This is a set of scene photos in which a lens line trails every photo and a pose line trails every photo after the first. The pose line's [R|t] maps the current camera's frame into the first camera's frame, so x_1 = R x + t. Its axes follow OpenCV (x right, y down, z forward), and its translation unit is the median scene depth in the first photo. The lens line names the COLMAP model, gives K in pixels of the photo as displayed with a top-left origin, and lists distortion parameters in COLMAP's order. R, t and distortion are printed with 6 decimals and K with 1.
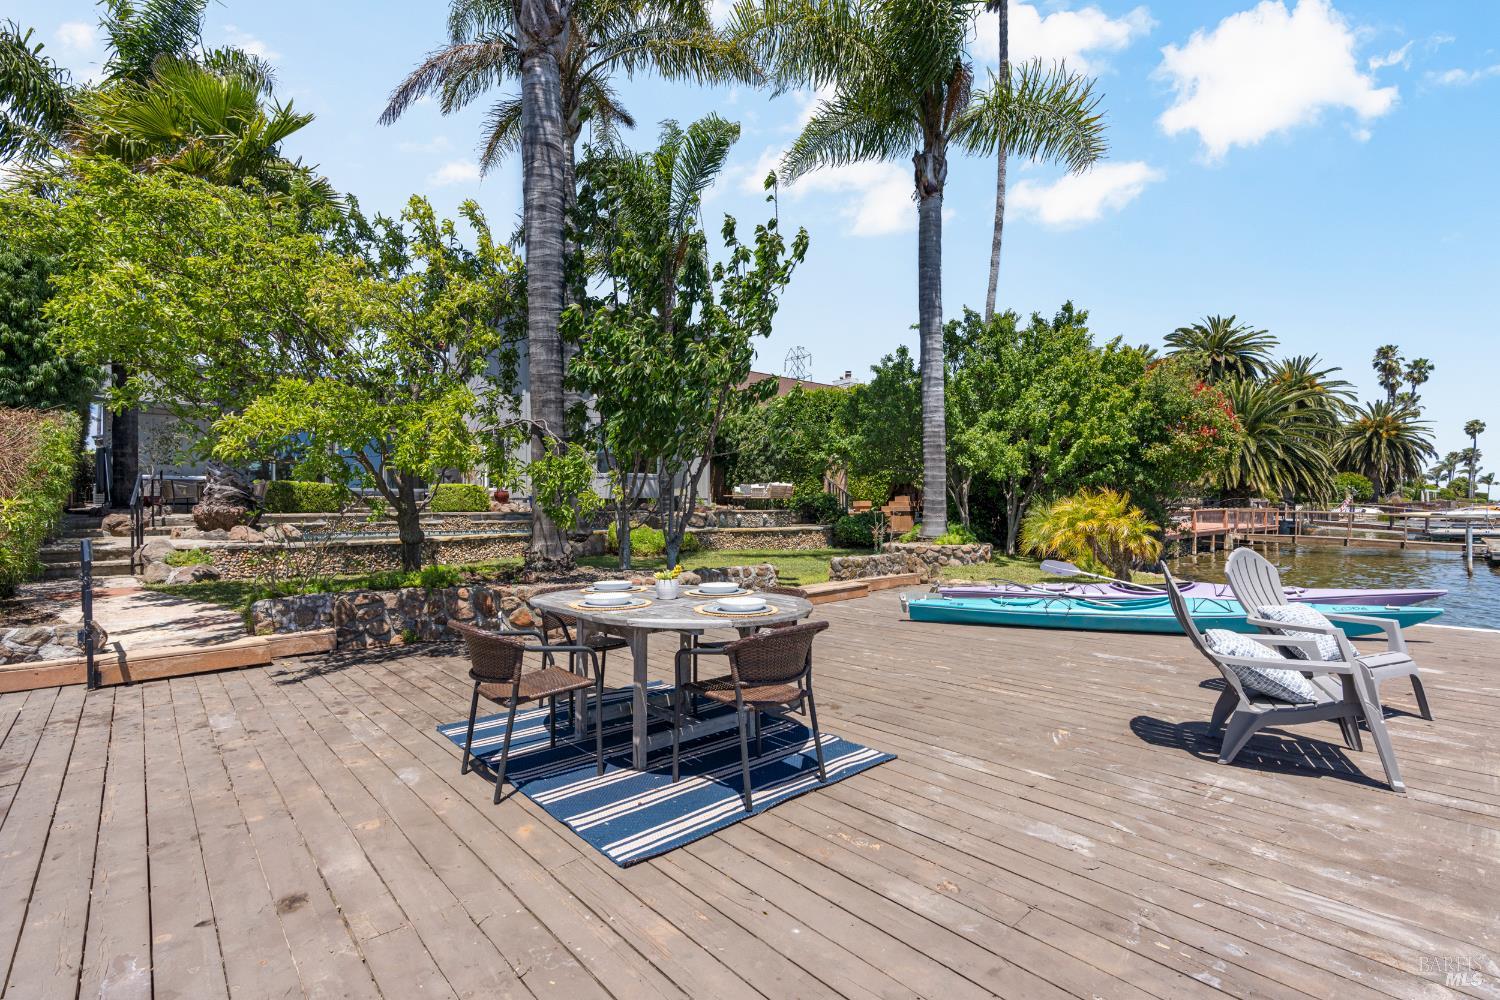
lens RADIAL K [[677.2, 0, 750.0], [0, 677.2, 500.0], [0, 0, 1]] dist [0.001059, 0.000065]
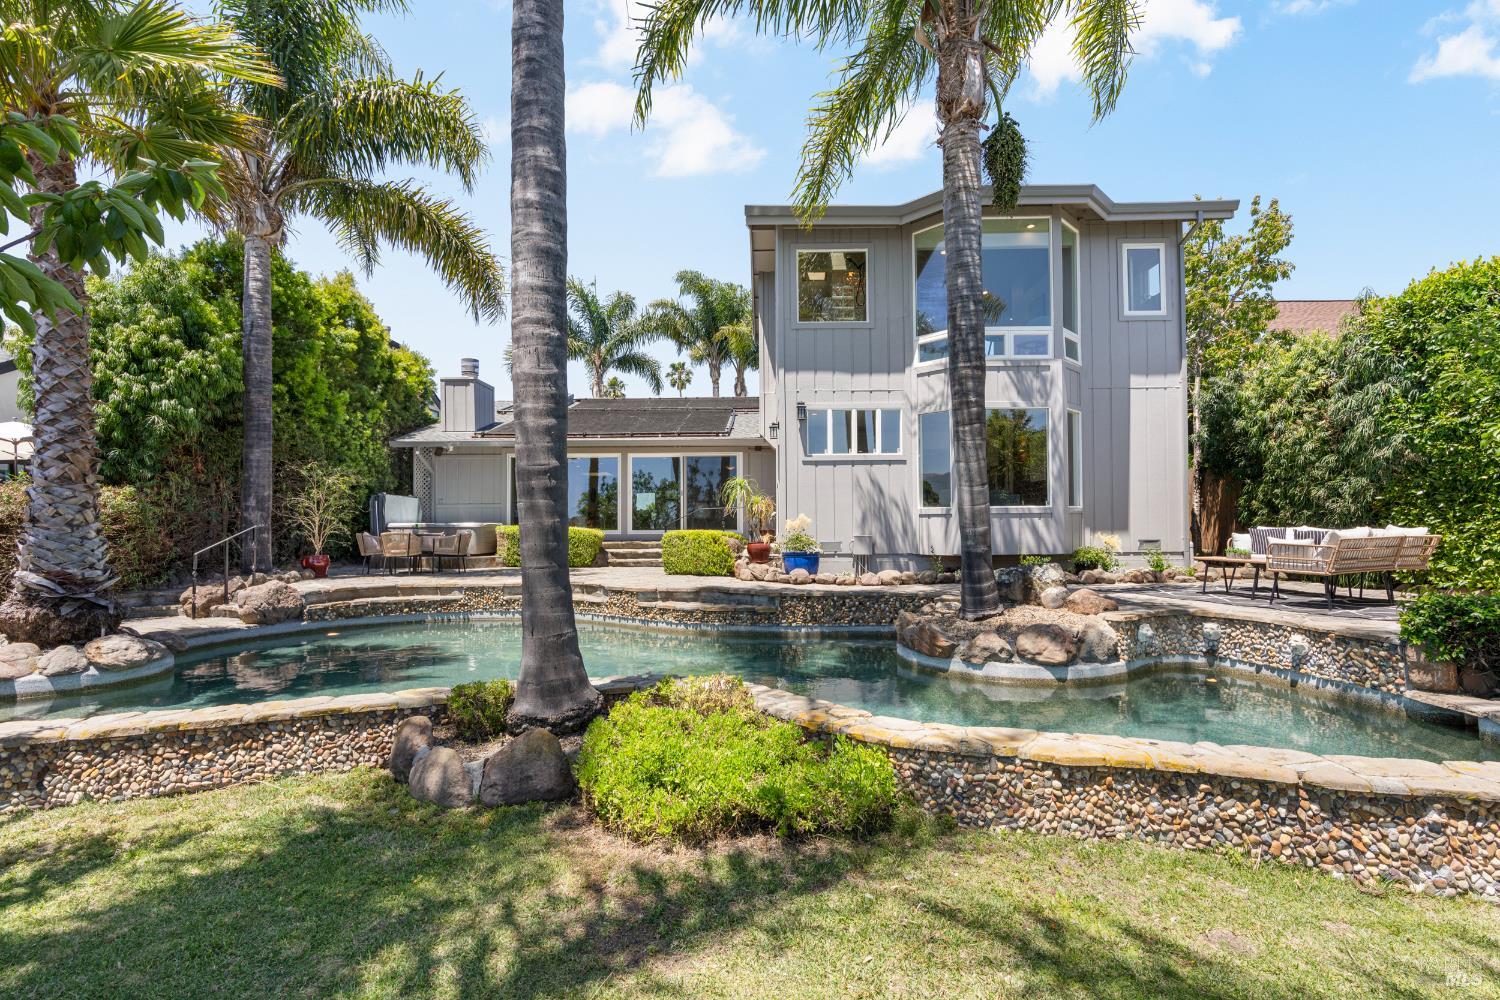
lens RADIAL K [[683.7, 0, 750.9], [0, 683.7, 515.5], [0, 0, 1]] dist [-0.000331, 0.000041]
pose [[0.734403, -0.007513, -0.678672, 0.057378], [0.006804, 0.999970, -0.003707, -0.040364], [0.678680, -0.001895, 0.734432, 0.639893]]
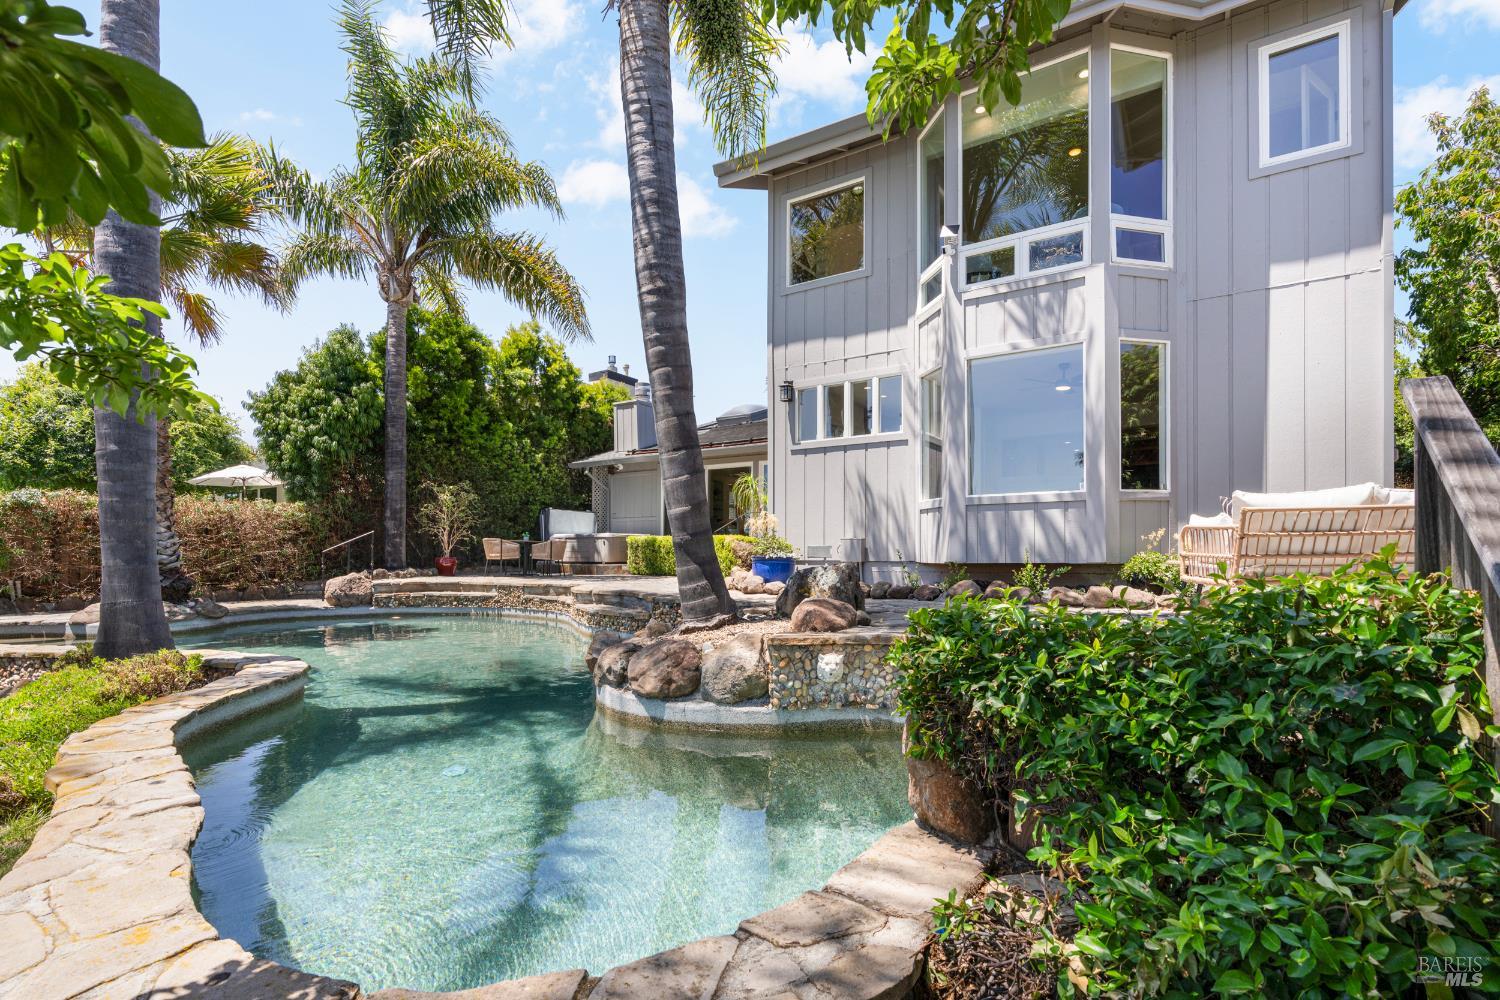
lens RADIAL K [[696.4, 0, 753.0], [0, 696.4, 549.9], [0, 0, 1]] dist [-0.003251, 0.000116]
pose [[0.265147, 0.004106, -0.964199, 0.191558], [0.007719, 0.999950, 0.006381, -0.016834], [0.964177, -0.009134, 0.265102, 0.994144]]
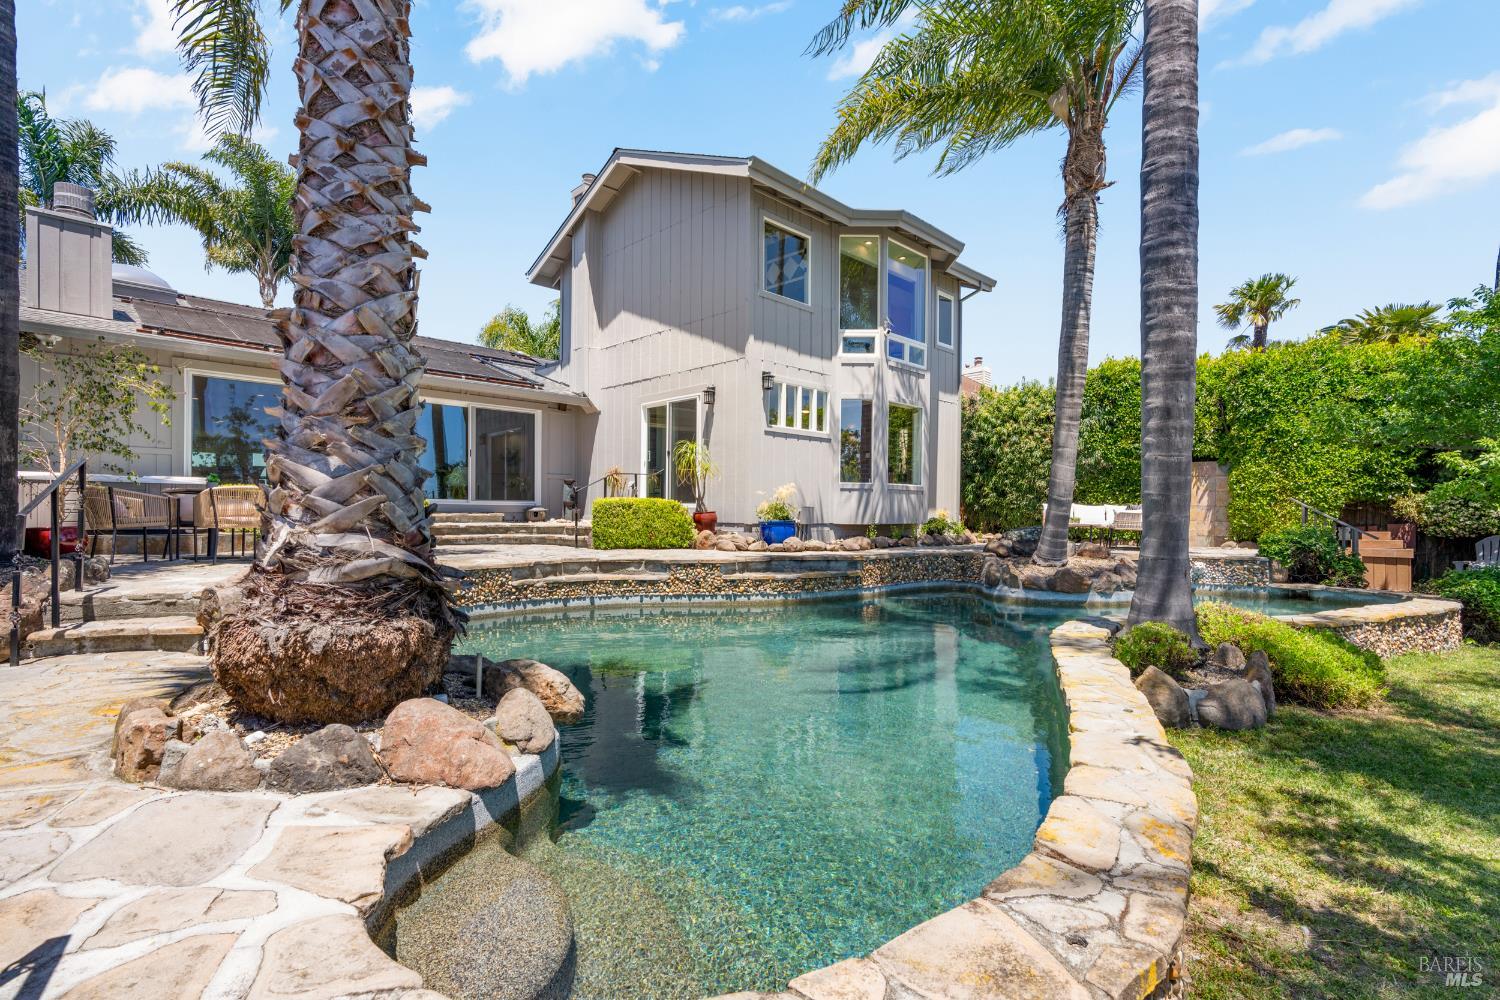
lens RADIAL K [[696.4, 0, 762.0], [0, 696.4, 516.0], [0, 0, 1]] dist [-0.001006, 0.000088]
pose [[0.998415, 0.017349, 0.053536, -0.412263], [-0.018158, 0.999728, 0.014663, -0.021708], [-0.053267, -0.015612, 0.998458, 0.478837]]
